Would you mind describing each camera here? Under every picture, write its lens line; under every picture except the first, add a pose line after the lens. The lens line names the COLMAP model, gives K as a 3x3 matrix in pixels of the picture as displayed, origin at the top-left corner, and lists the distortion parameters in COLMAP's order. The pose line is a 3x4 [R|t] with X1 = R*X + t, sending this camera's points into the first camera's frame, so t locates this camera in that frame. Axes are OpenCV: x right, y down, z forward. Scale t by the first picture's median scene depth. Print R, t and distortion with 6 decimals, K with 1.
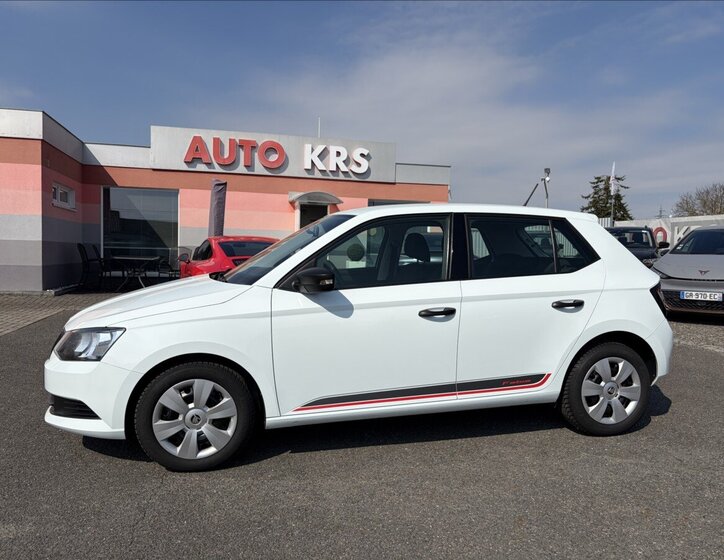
lens RADIAL K [[567.0, 0, 359.2], [0, 567.0, 275.0], [0, 0, 1]] dist [0.045883, -0.047005]
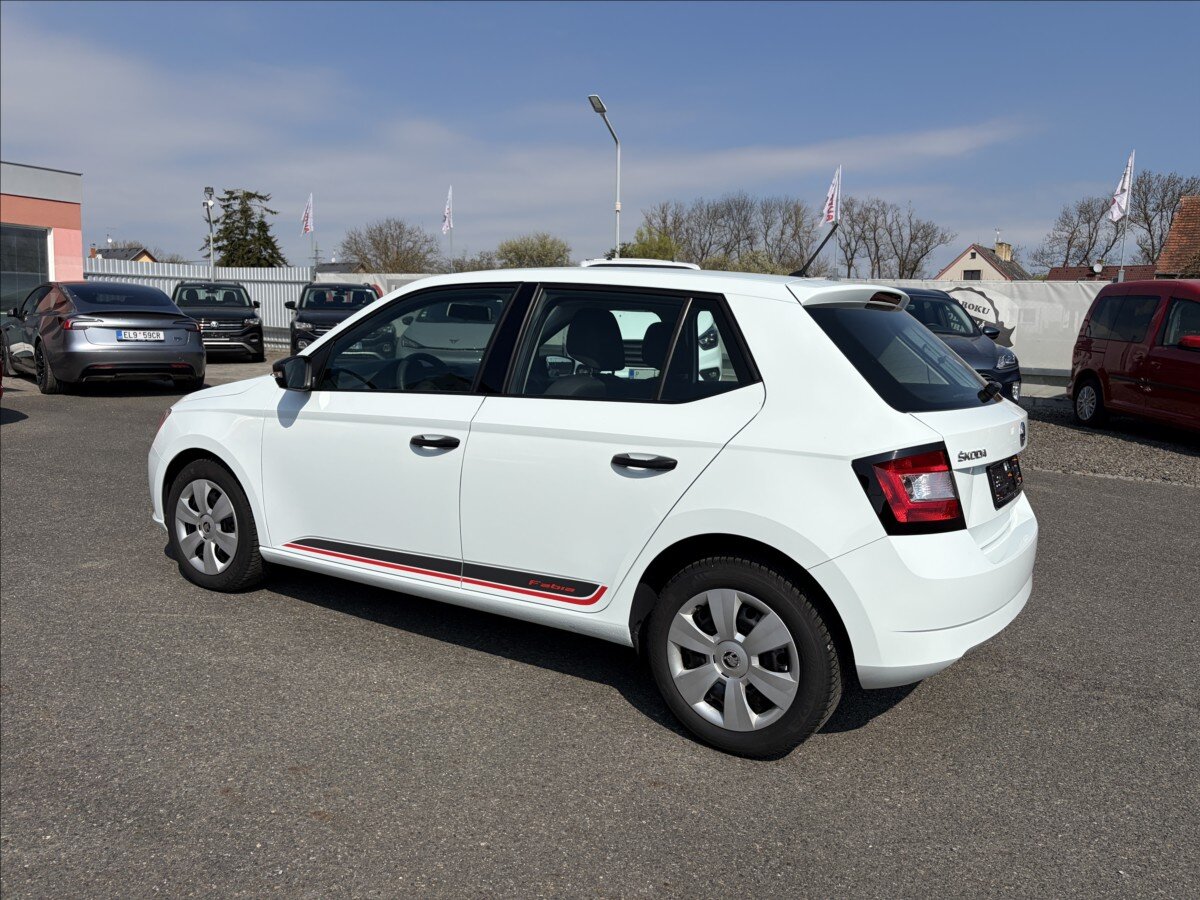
lens RADIAL K [[911.4, 0, 603.2], [0, 911.4, 445.8], [0, 0, 1]] dist [0.036972, -0.031811]
pose [[0.703096, -0.087751, 0.705659, -0.192636], [0.011349, 0.993615, 0.112251, 0.001990], [-0.711004, -0.070914, 0.699603, -0.166303]]
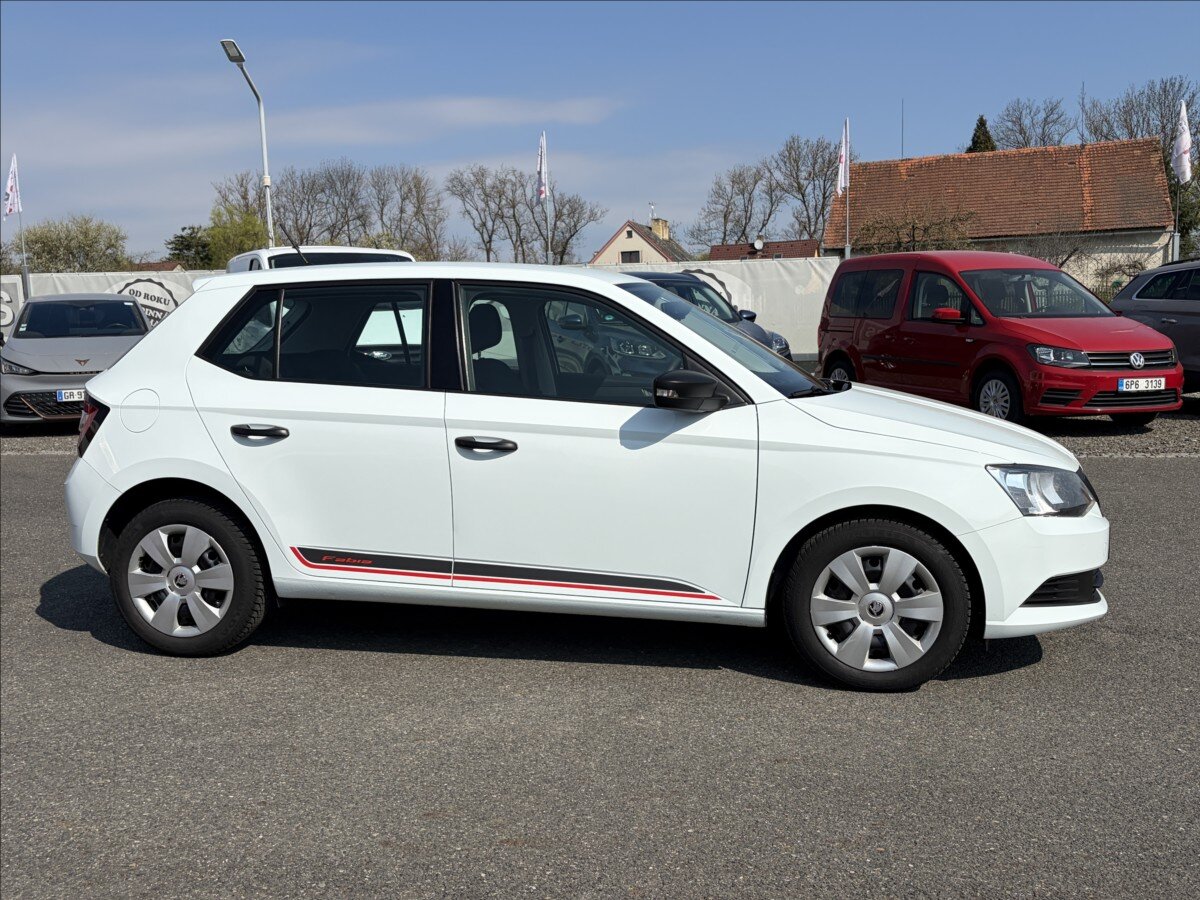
lens RADIAL K [[1167.2, 0, 600.5], [0, 1167.2, 440.6], [0, 0, 1]] dist [0.027698, 0.000000]
pose [[0.406352, -0.112418, 0.906774, -0.279501], [0.069118, 0.993341, 0.092176, 0.001763], [-0.911098, 0.025218, 0.411417, -0.117652]]
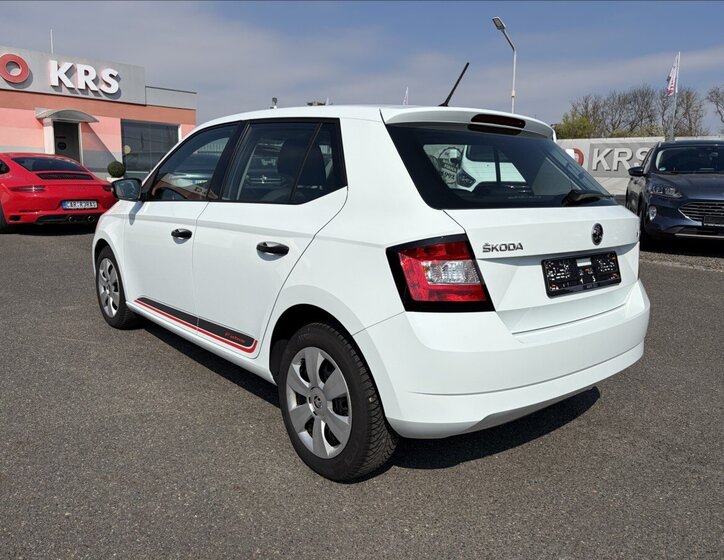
lens RADIAL K [[567.0, 0, 360.4], [0, 567.0, 277.7], [0, 0, 1]] dist [0.045883, -0.047005]
pose [[0.886149, -0.079267, 0.456570, -0.100497], [0.014346, 0.989482, 0.143944, 0.012911], [-0.463177, -0.121006, 0.877966, -0.190895]]
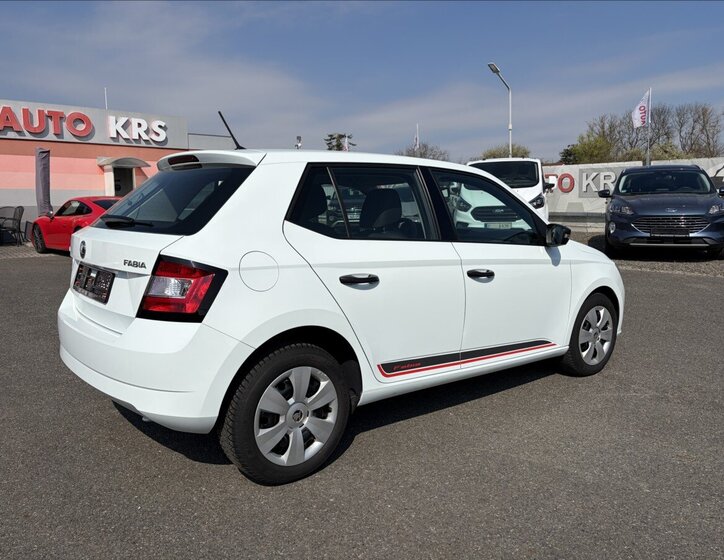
lens RADIAL K [[567.0, 0, 360.9], [0, 567.0, 278.2], [0, 0, 1]] dist [0.045883, -0.047005]
pose [[0.902206, -0.086222, 0.422598, -0.152781], [0.048826, 0.993933, 0.098551, 0.013224], [-0.428532, -0.068280, 0.900943, -0.314578]]
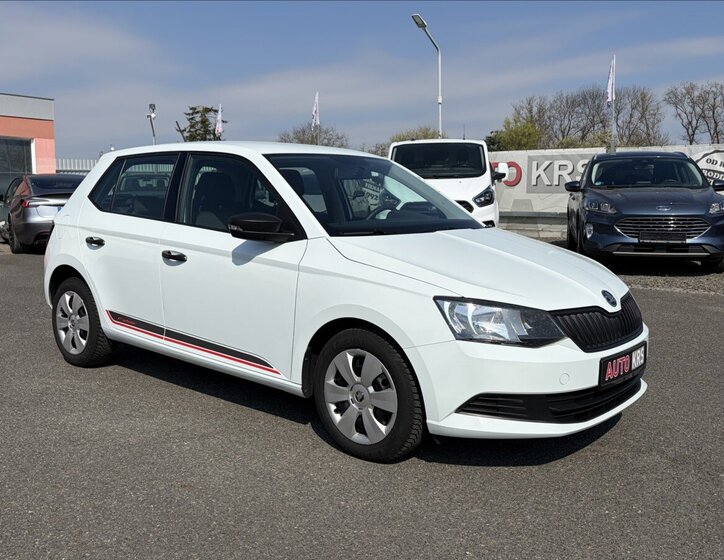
lens RADIAL K [[727.9, 0, 359.8], [0, 727.9, 283.1], [0, 0, 1]] dist [0.023016, 0.000000]
pose [[0.815578, -0.084418, 0.572456, -0.137494], [0.040710, 0.995221, 0.088762, 0.015153], [-0.577213, -0.049087, 0.815117, -0.244397]]
